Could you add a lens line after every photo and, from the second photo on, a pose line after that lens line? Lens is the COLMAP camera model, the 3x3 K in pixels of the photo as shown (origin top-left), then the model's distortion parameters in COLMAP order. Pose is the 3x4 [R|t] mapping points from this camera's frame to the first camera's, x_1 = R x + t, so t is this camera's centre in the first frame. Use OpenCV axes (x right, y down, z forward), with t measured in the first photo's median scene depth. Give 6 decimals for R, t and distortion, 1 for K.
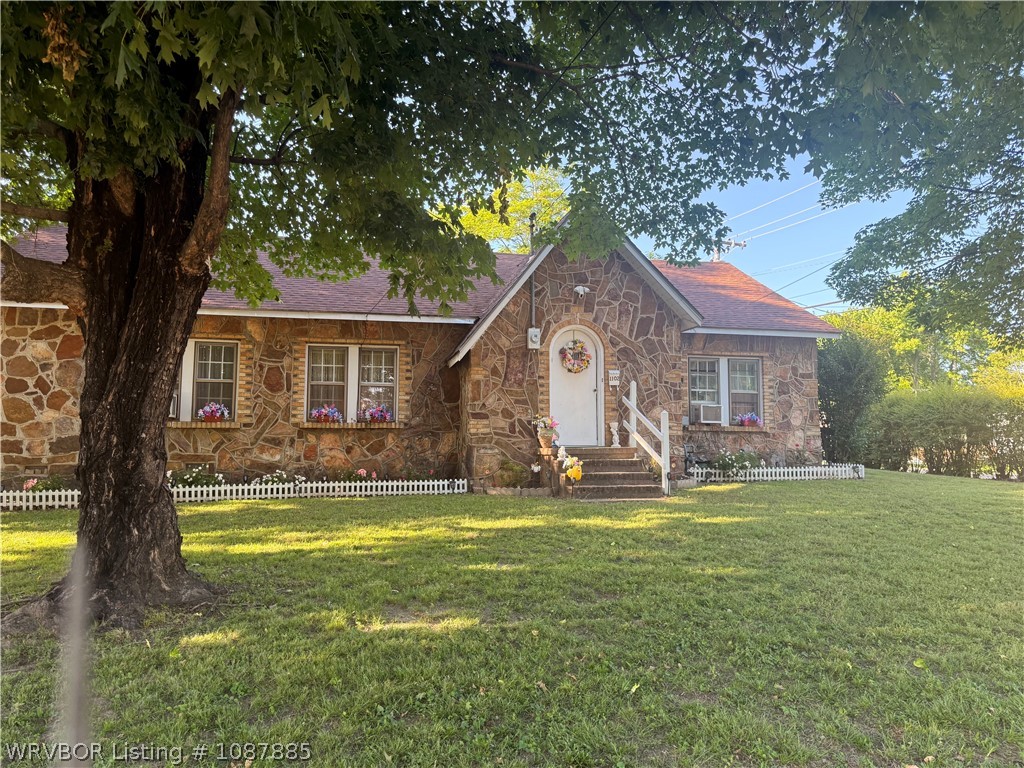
lens RADIAL K [[691.5, 0, 488.0], [0, 691.5, 380.3], [0, 0, 1]] dist [0.078847, -0.095080]
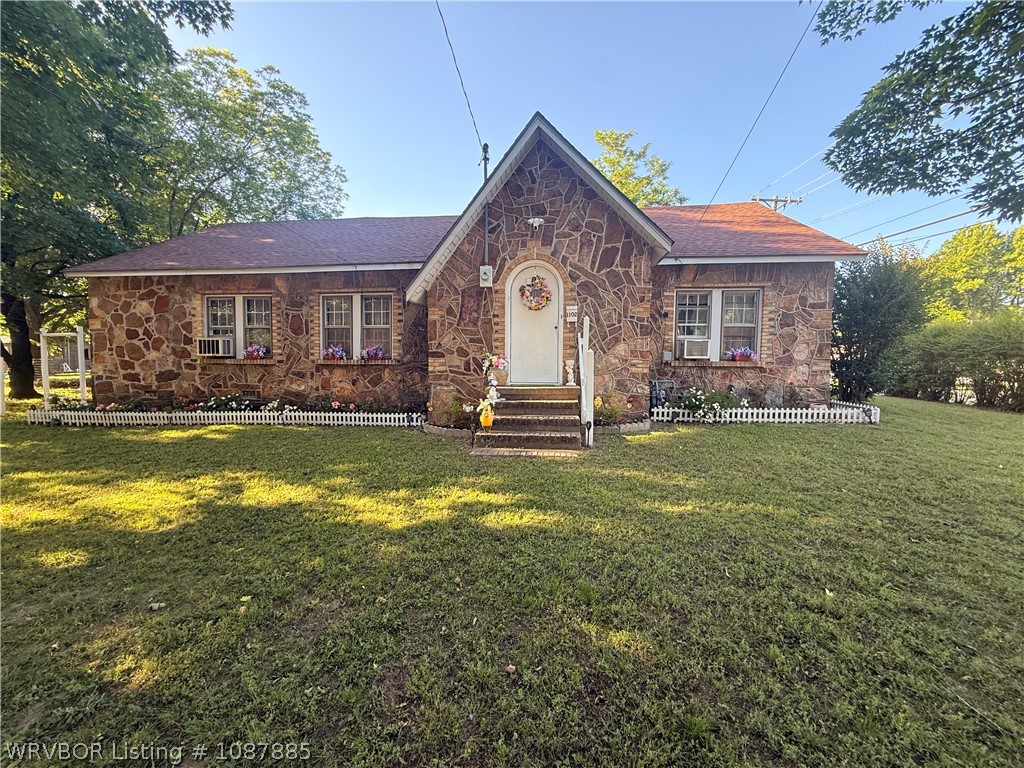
lens RADIAL K [[394.2, 0, 512.0], [0, 394.2, 384.0], [0, 0, 1]] dist [0.000628, 0.000428]
pose [[0.952018, 0.019445, -0.305424, 0.270689], [0.026348, 0.989067, 0.145097, 0.010982], [0.304906, -0.146182, 0.941097, 0.439943]]
